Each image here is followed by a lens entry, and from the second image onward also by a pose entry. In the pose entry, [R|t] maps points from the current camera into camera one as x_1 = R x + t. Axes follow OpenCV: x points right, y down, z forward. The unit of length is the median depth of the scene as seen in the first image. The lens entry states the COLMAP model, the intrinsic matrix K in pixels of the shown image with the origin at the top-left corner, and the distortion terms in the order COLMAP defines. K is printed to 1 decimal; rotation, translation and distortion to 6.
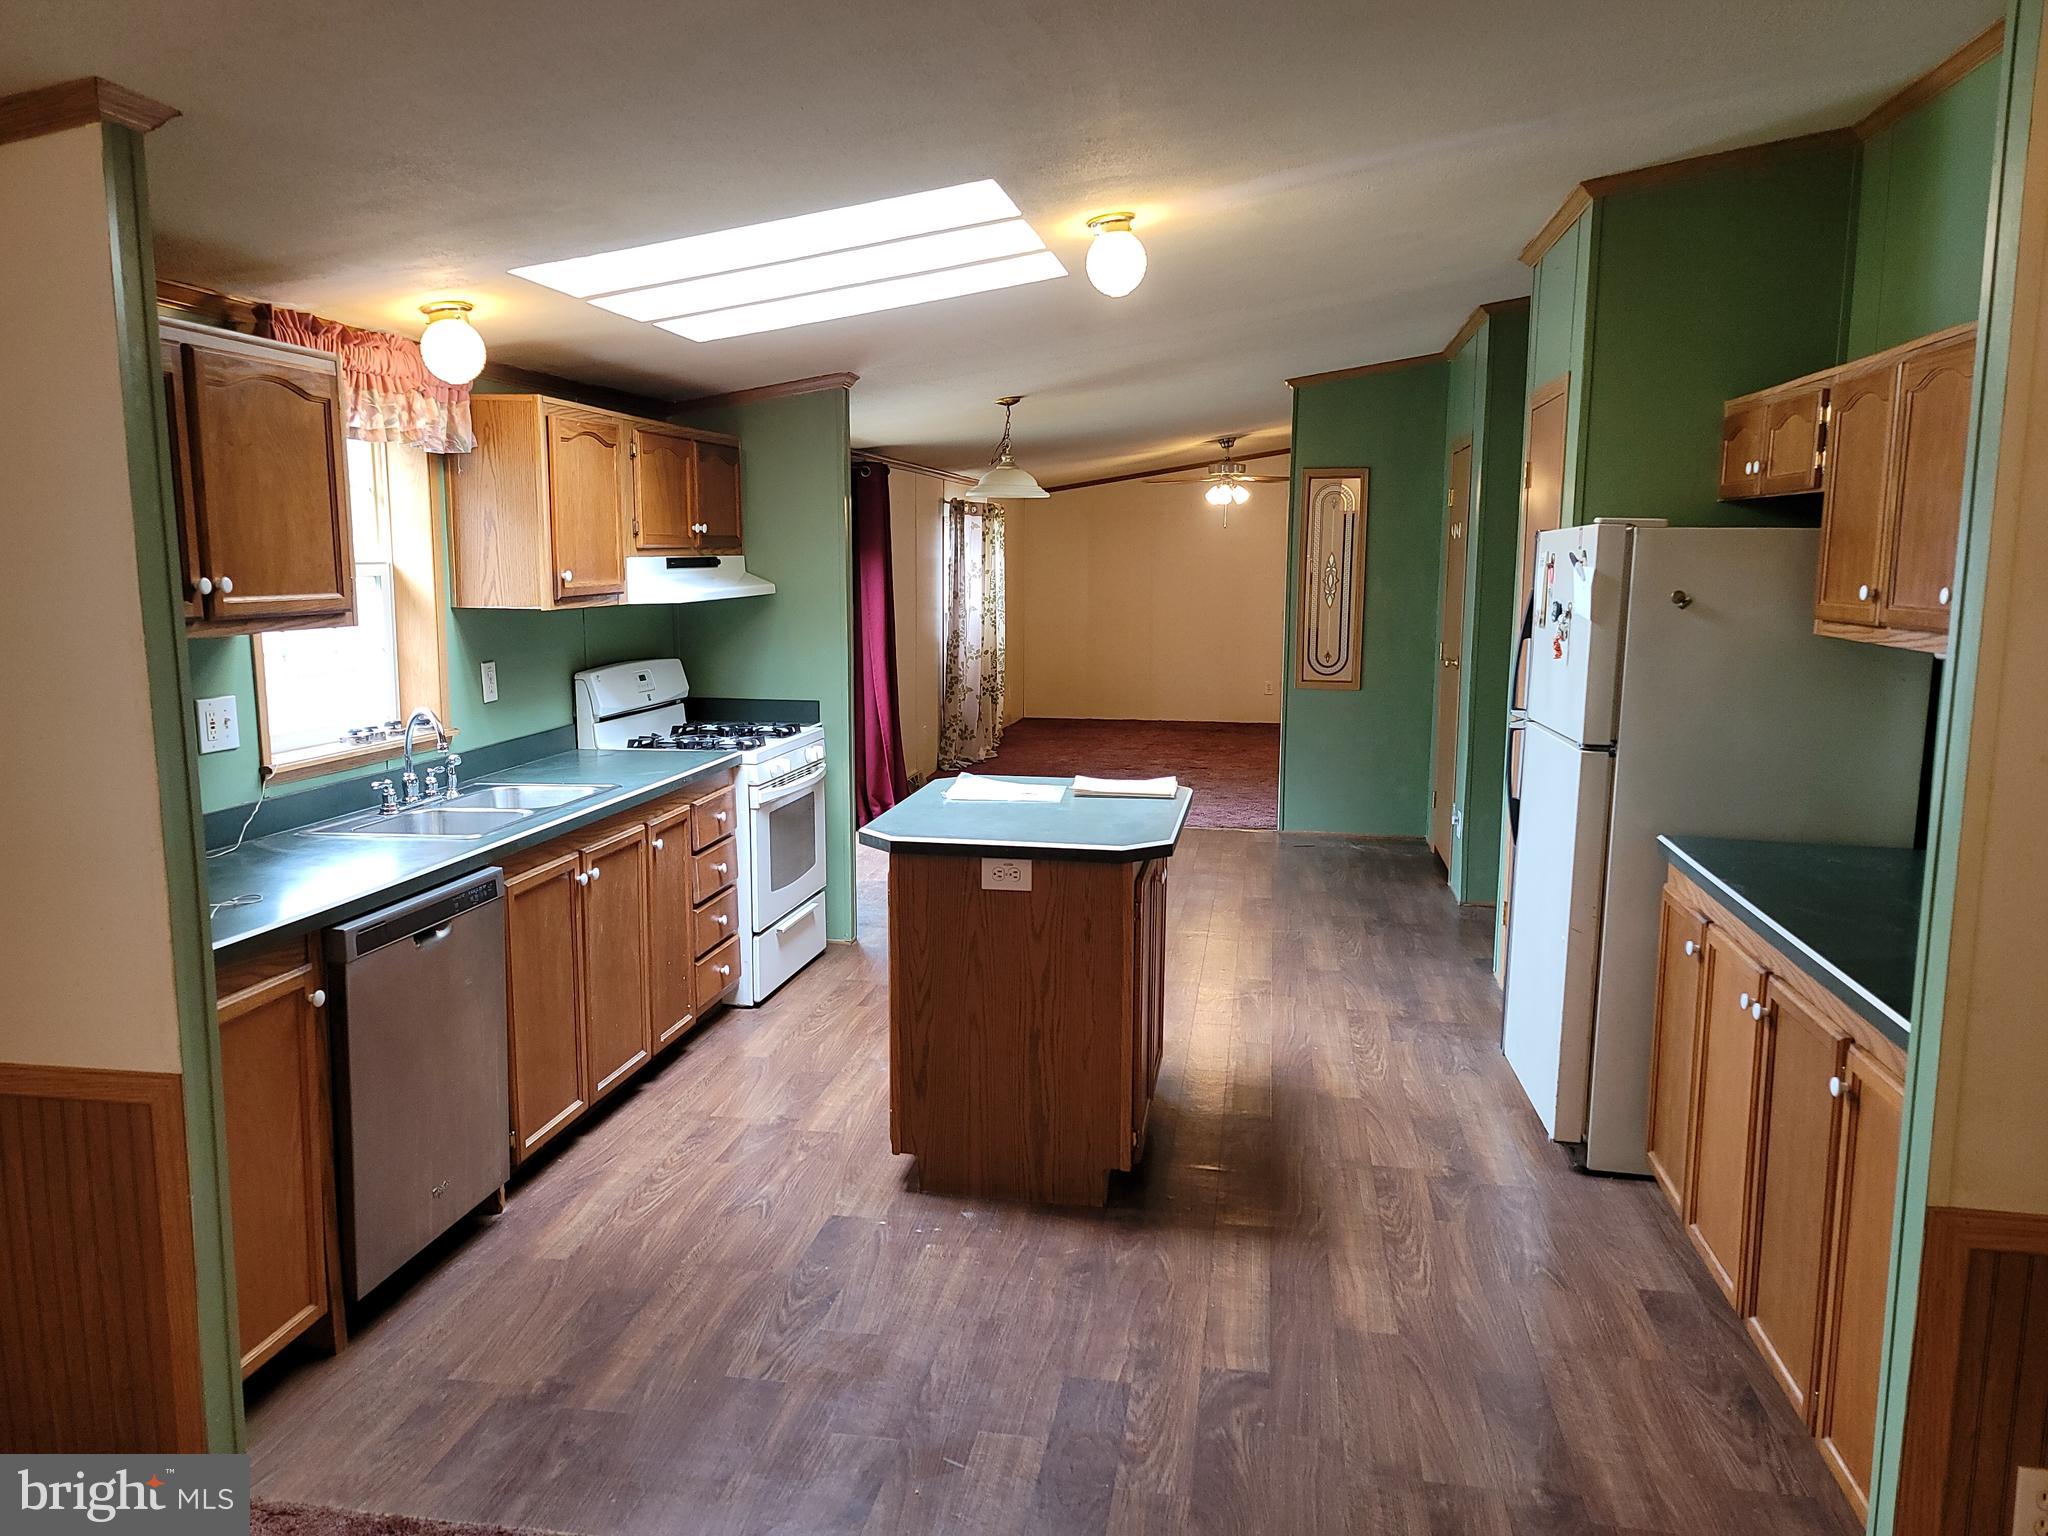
lens RADIAL K [[1477.3, 0, 1028.0], [0, 1477.3, 769.9], [0, 0, 1]] dist [0.054093, -0.050714]
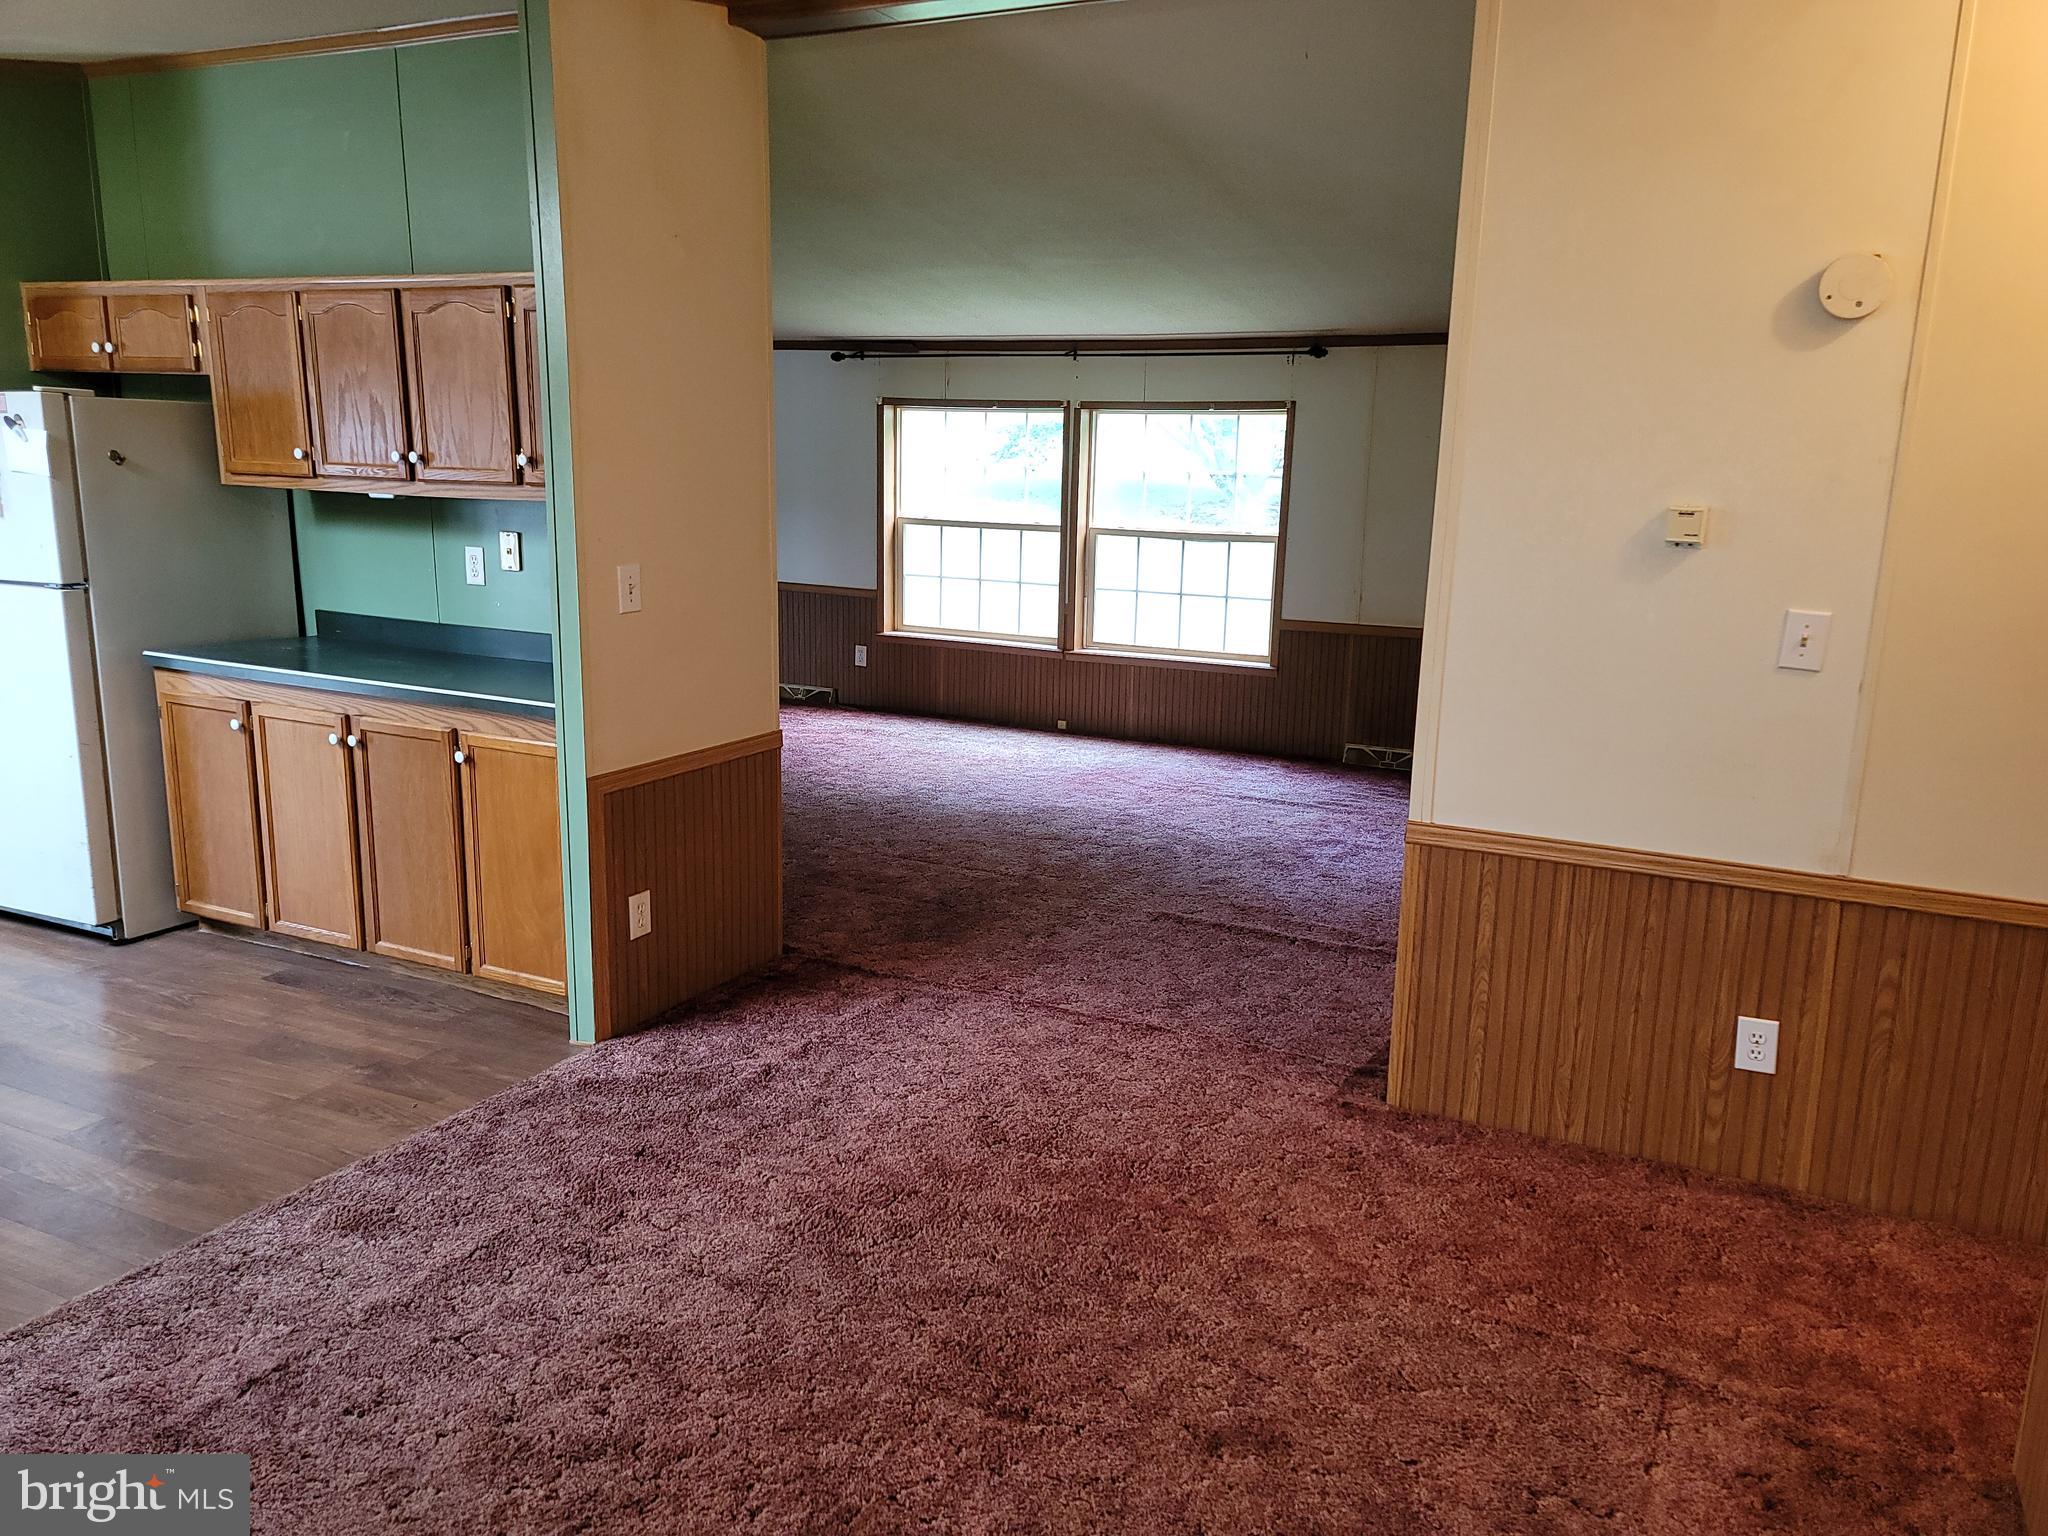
lens RADIAL K [[1477.3, 0, 1037.1], [0, 1477.3, 767.7], [0, 0, 1]] dist [0.054093, -0.050714]
pose [[0.264531, -0.202545, 0.942867, -0.580812], [0.114073, 0.977403, 0.177960, 0.001814], [-0.957607, 0.060480, 0.281659, -0.054508]]
